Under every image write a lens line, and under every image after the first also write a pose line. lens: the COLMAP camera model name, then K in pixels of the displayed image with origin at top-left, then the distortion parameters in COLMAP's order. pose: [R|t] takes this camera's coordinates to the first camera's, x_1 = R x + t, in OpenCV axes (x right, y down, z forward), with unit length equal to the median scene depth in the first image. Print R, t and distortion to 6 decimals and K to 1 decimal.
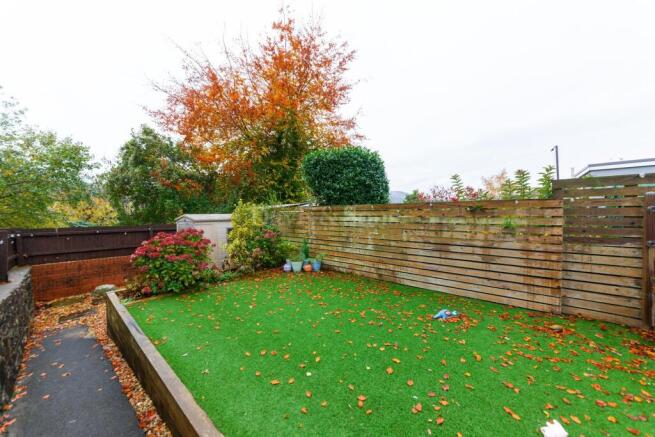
lens RADIAL K [[226.0, 0, 326.5], [0, 226.0, 216.0], [0, 0, 1]] dist [-0.001150, 0.003461]
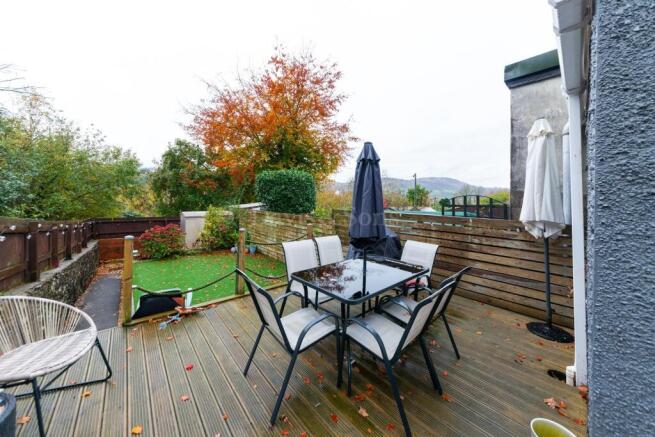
lens RADIAL K [[229.8, 0, 330.7], [0, 229.8, 197.6], [0, 0, 1]] dist [0.000745, 0.000014]
pose [[0.987917, 0.025796, -0.152822, 0.304919], [-0.028890, 0.999419, -0.018058, -0.051853], [0.152268, 0.022255, 0.988089, -0.202570]]
